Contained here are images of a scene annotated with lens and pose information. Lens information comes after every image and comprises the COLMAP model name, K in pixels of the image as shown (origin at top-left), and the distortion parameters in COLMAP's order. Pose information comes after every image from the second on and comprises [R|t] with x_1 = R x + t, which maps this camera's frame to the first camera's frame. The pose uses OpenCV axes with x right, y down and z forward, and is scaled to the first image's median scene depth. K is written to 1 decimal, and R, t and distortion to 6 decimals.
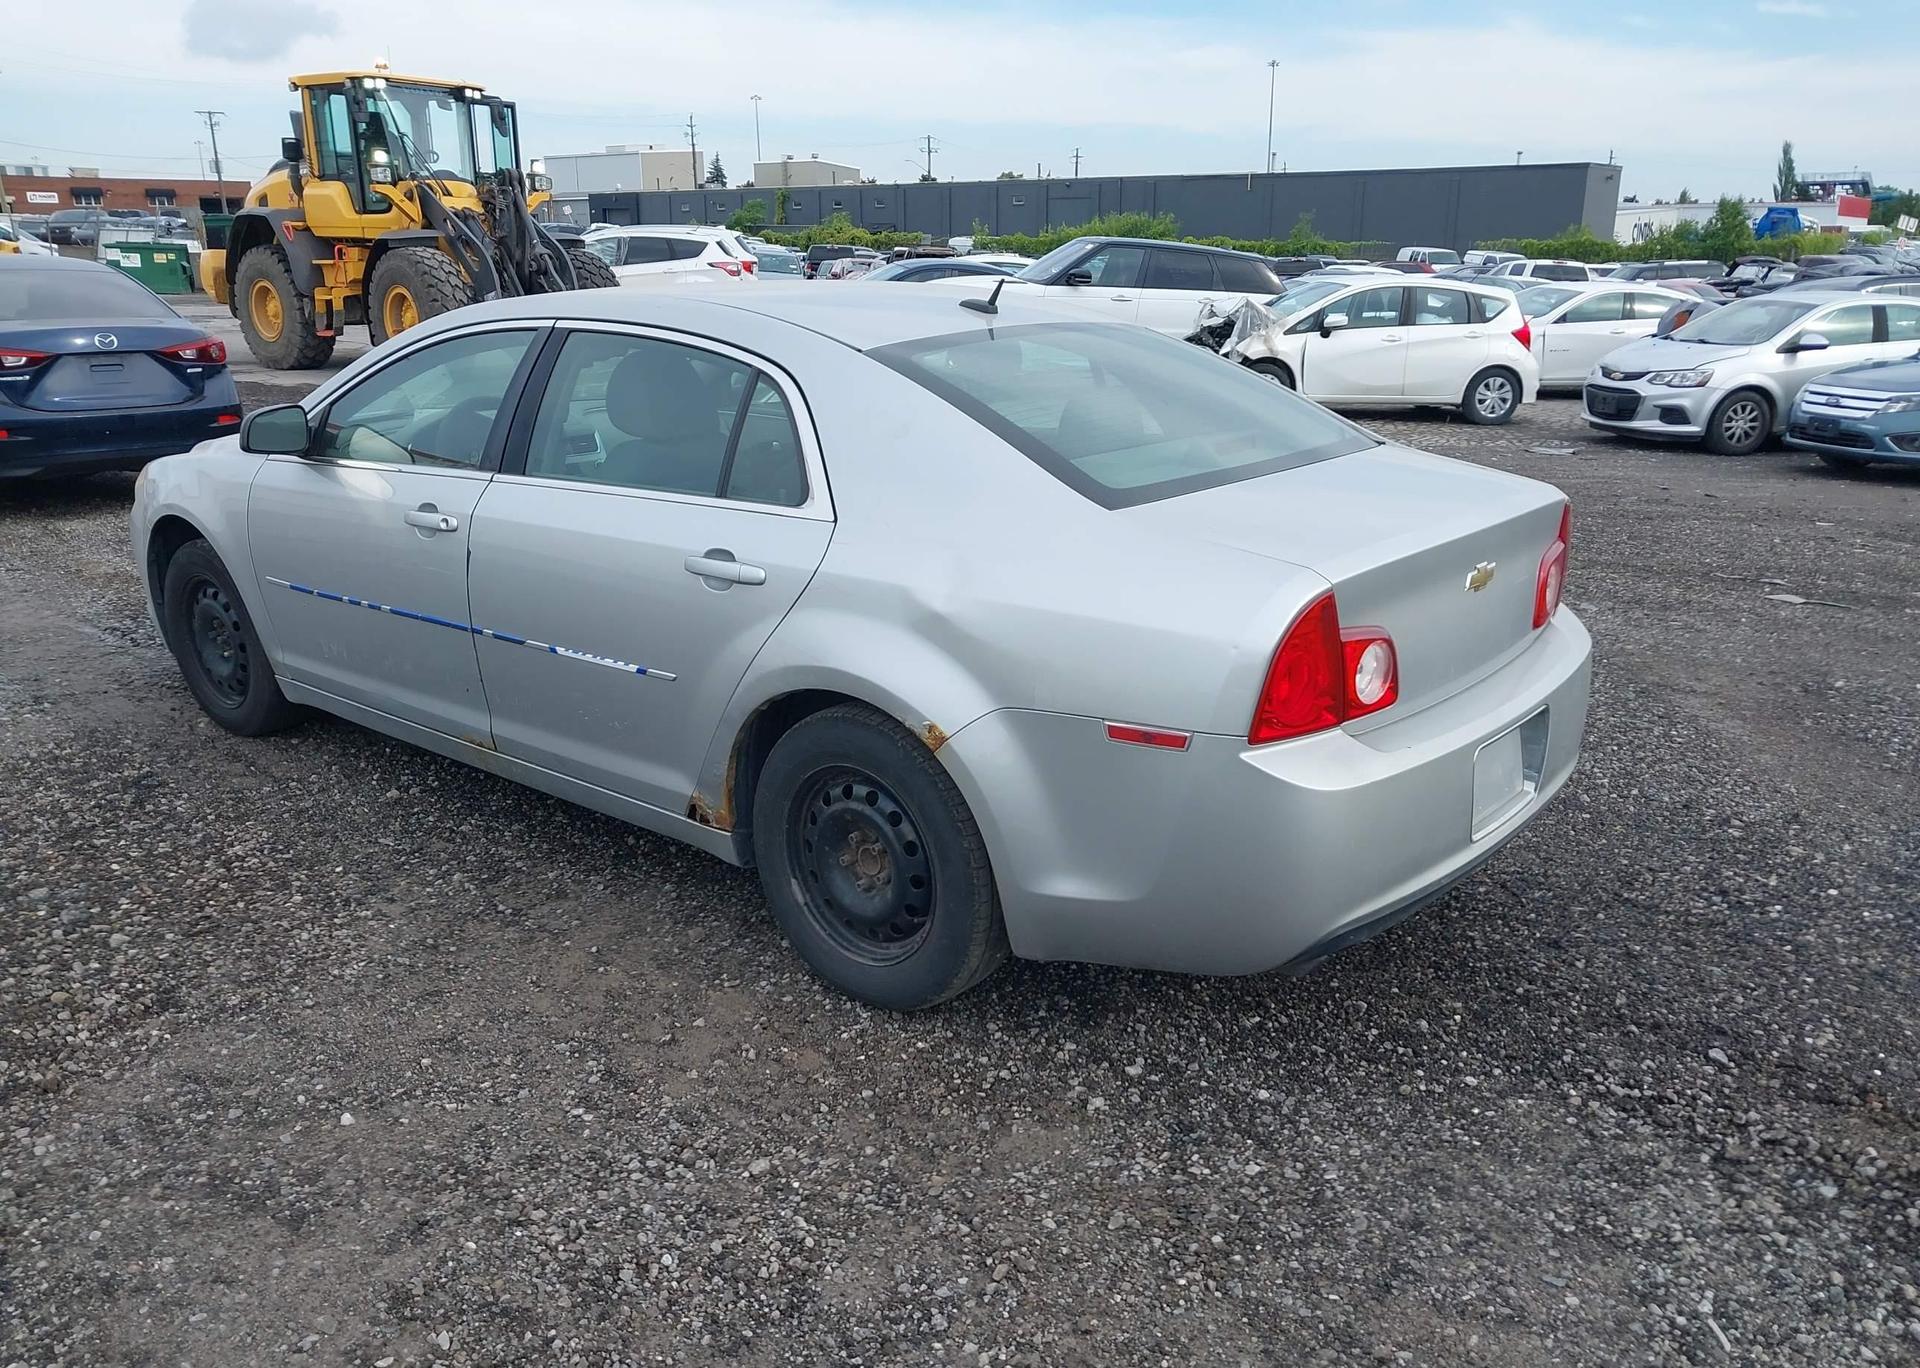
lens RADIAL K [[1511.6, 0, 964.7], [0, 1511.6, 733.9], [0, 0, 1]] dist [0.011395, -0.005646]
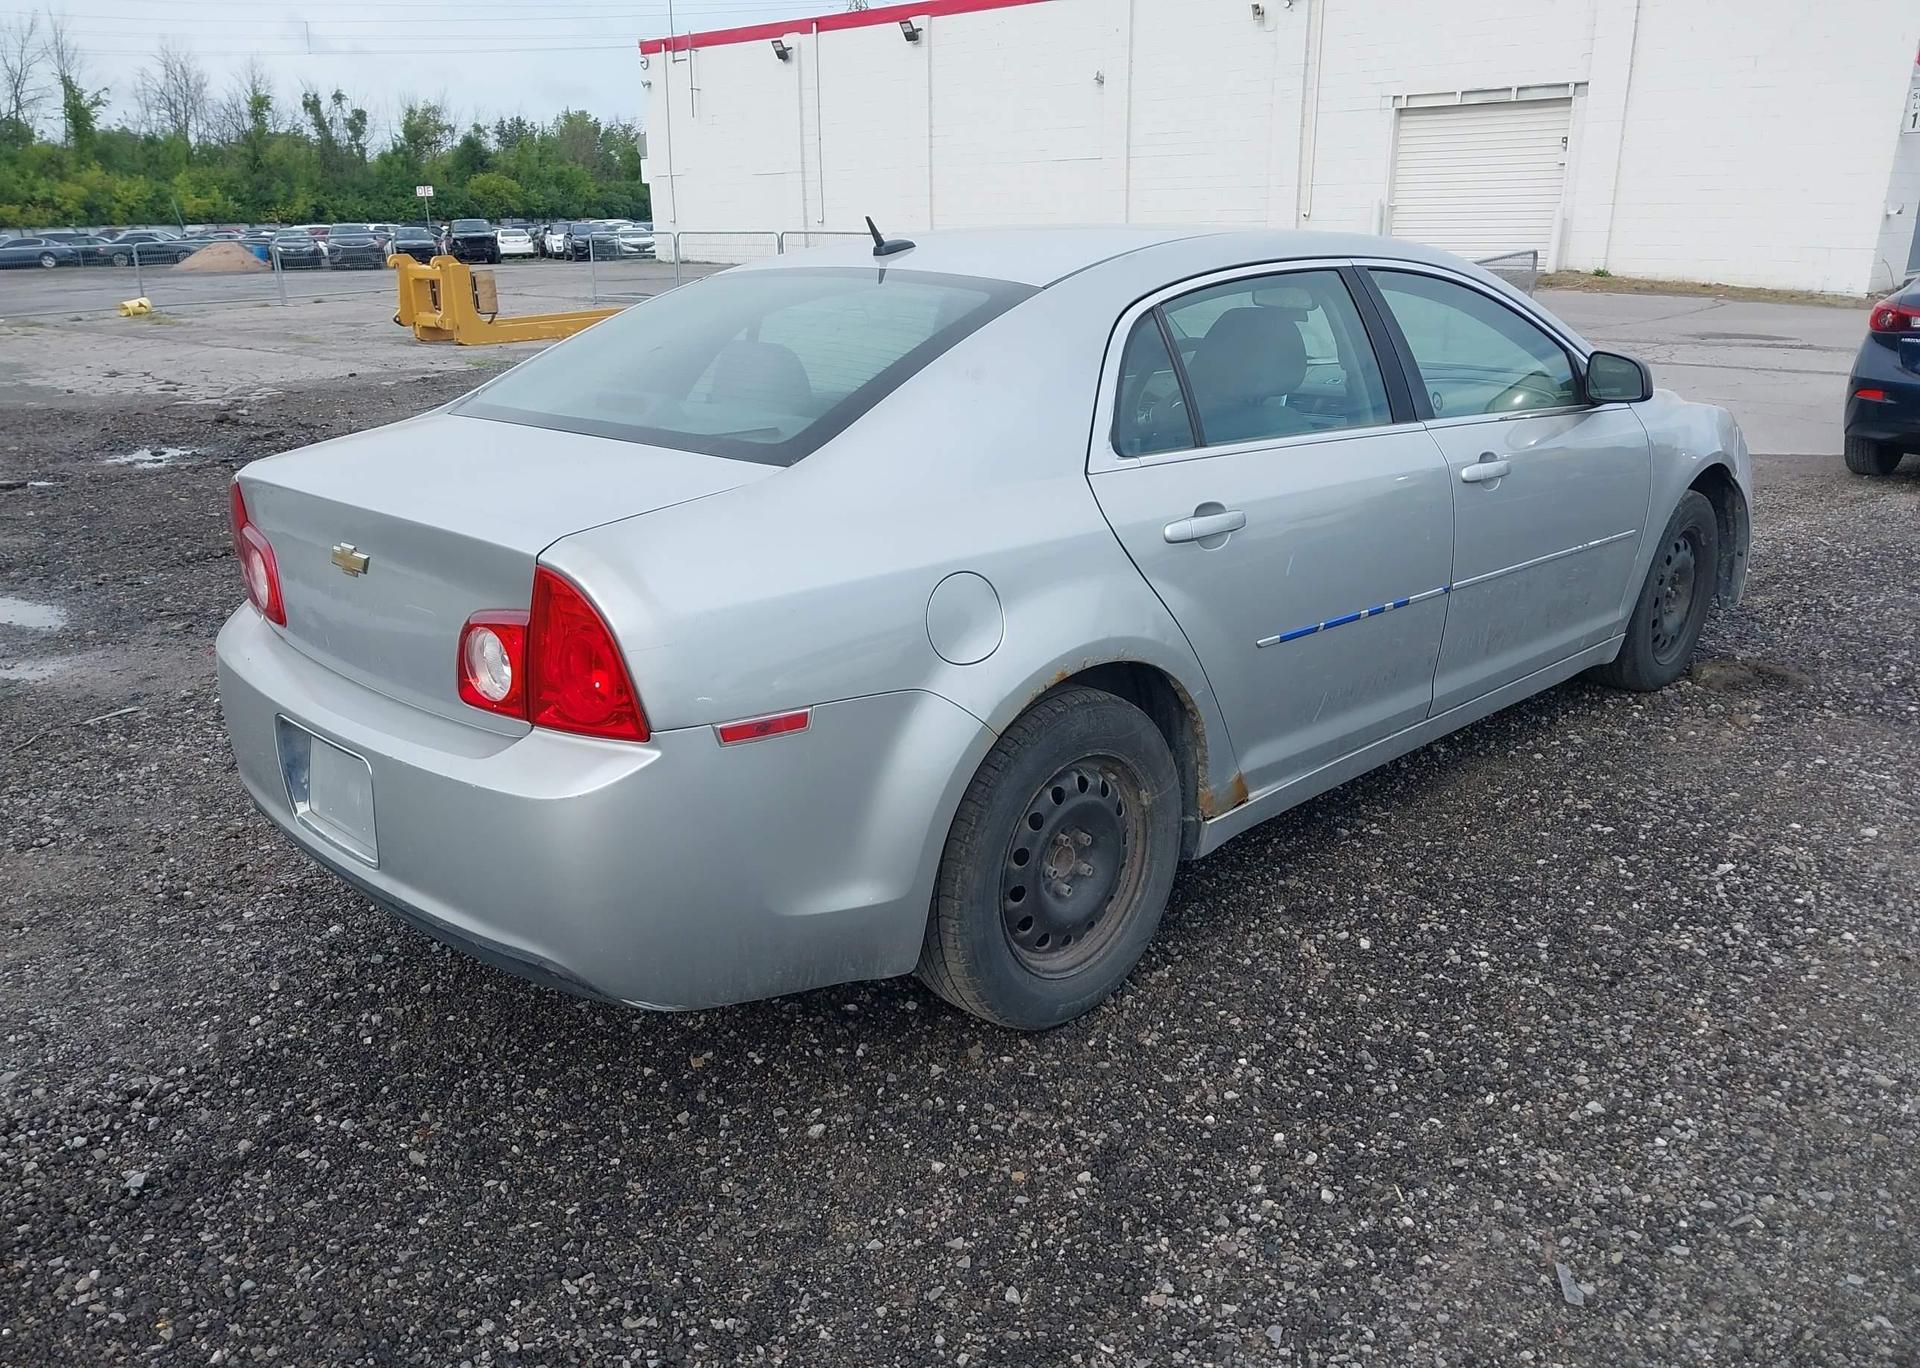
lens RADIAL K [[1511.6, 0, 964.7], [0, 1511.6, 733.9], [0, 0, 1]] dist [0.011395, -0.005646]
pose [[-0.084946, 0.318960, -0.943954, 0.786911], [-0.303110, 0.894205, 0.329427, -0.274454], [0.949162, 0.314105, 0.020721, 0.913912]]
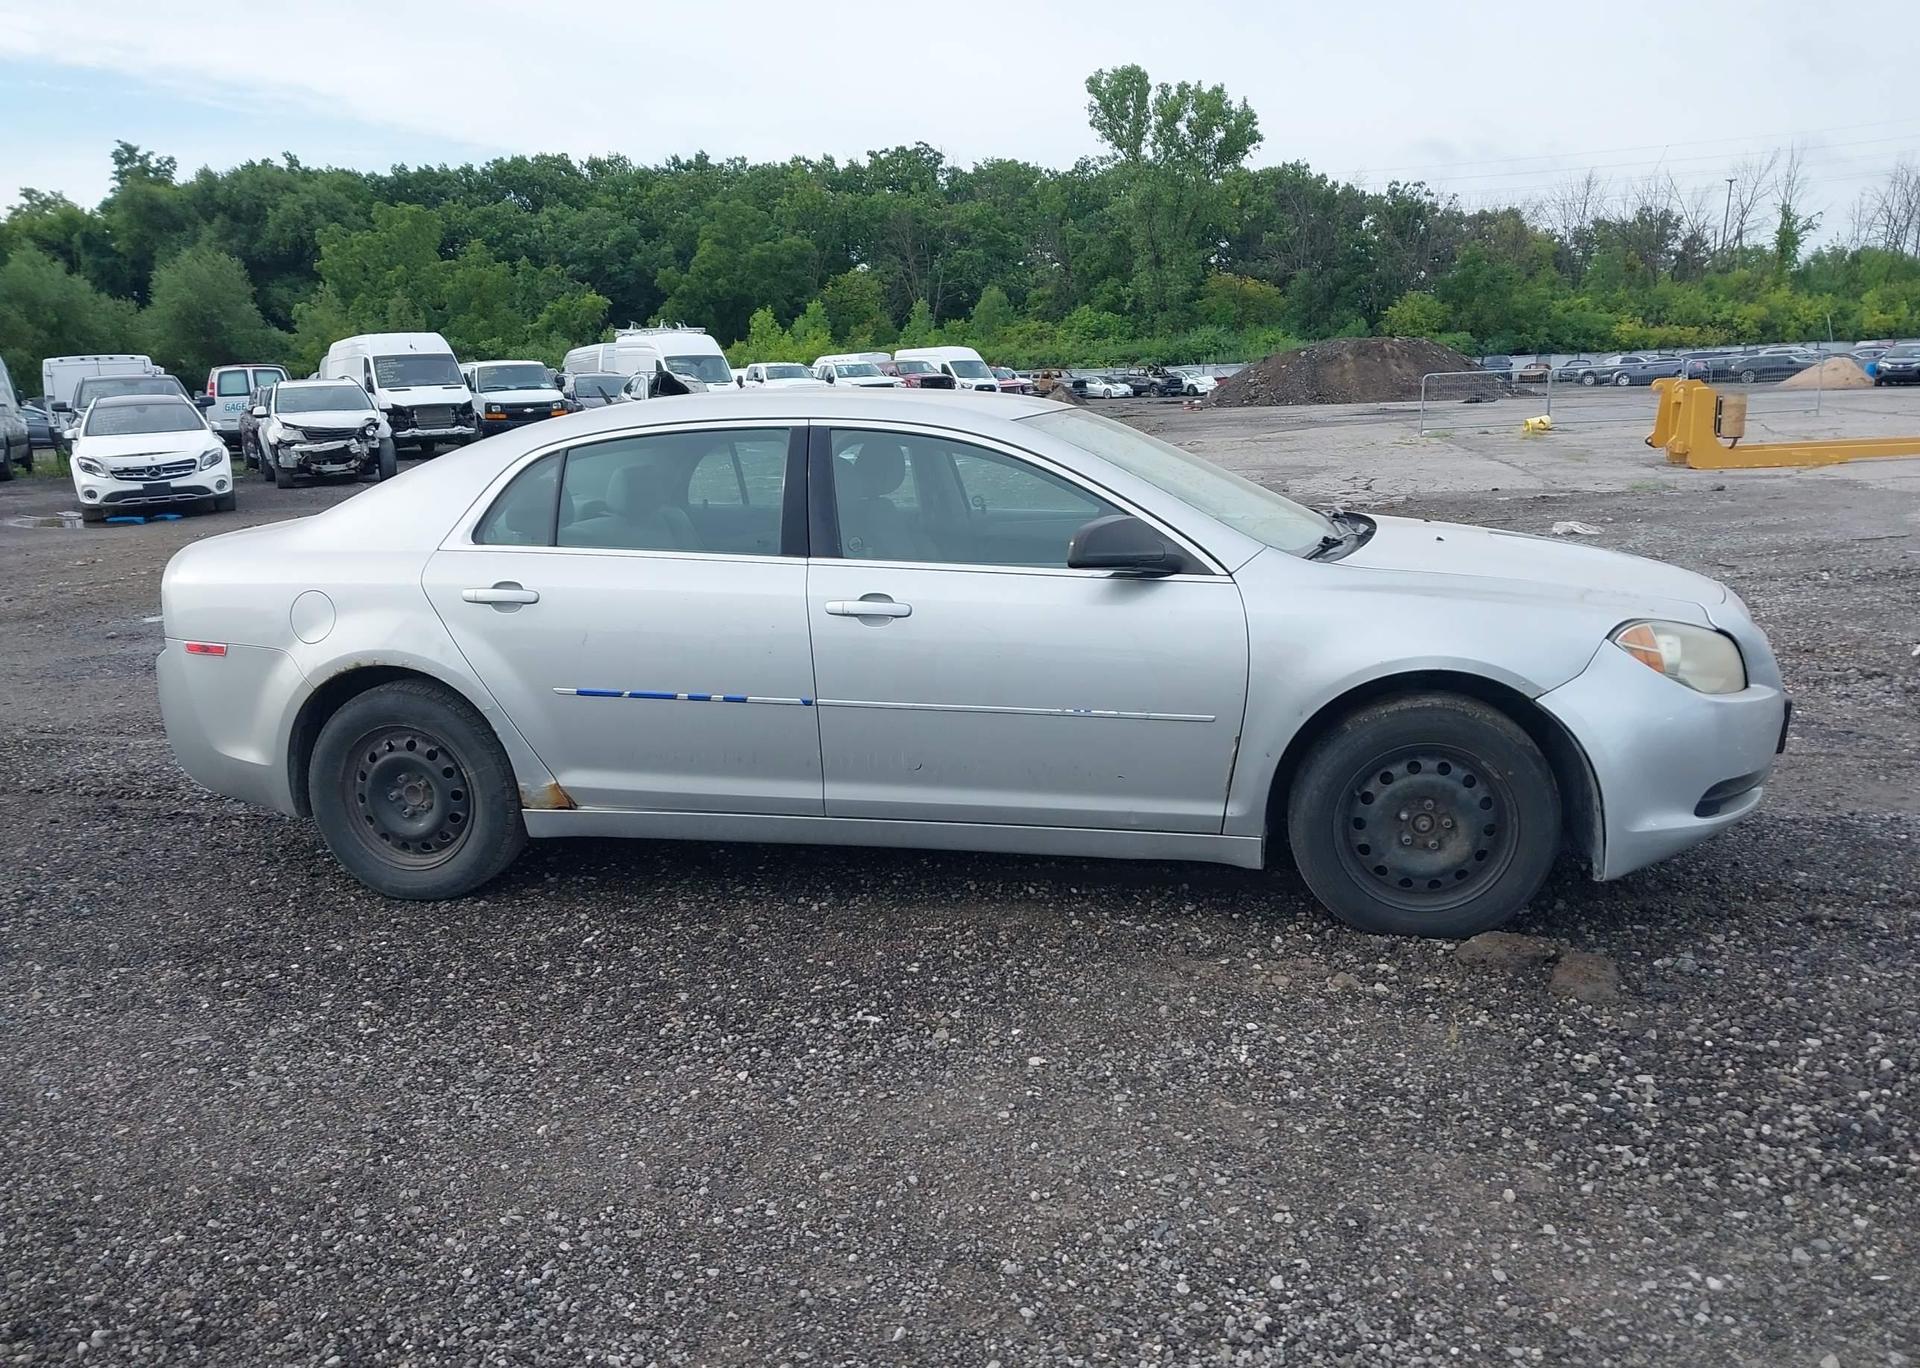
lens RADIAL K [[1542.6, 0, 981.1], [0, 1542.6, 689.4], [0, 0, 1]] dist [0.000478, -0.013200]
pose [[-0.881853, 0.118398, -0.456418, 0.321723], [-0.122683, 0.877012, 0.464541, -0.608170], [0.455285, 0.465652, -0.758870, 1.896518]]
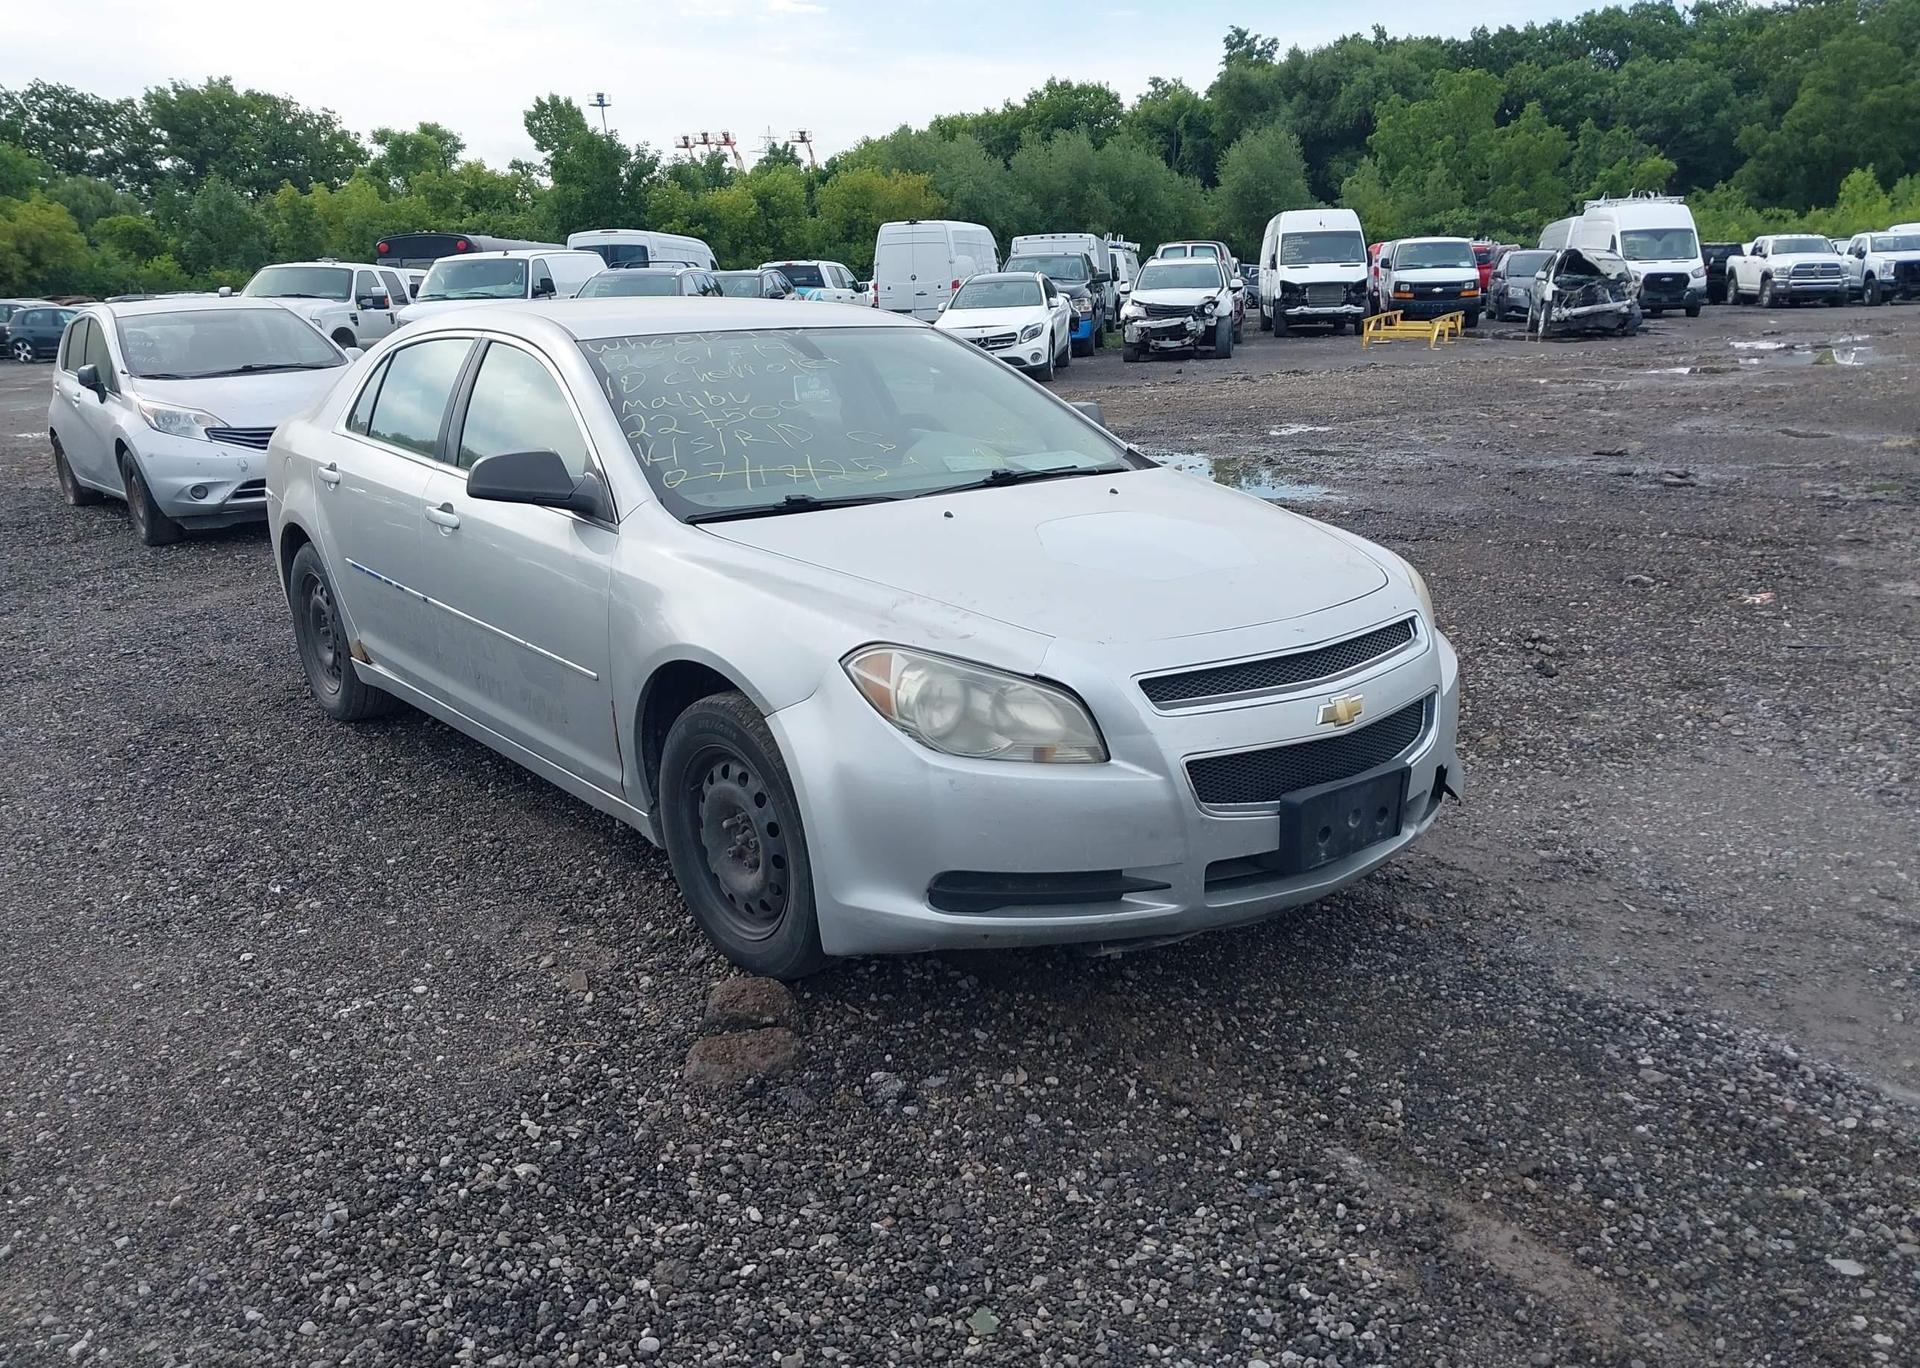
lens RADIAL K [[1511.6, 0, 964.7], [0, 1511.6, 733.9], [0, 0, 1]] dist [0.011395, -0.005646]
pose [[-0.982688, -0.033349, 0.182239, -0.537450], [0.078545, 0.815891, 0.572846, -0.623738], [-0.167791, 0.577243, -0.799147, 1.928066]]
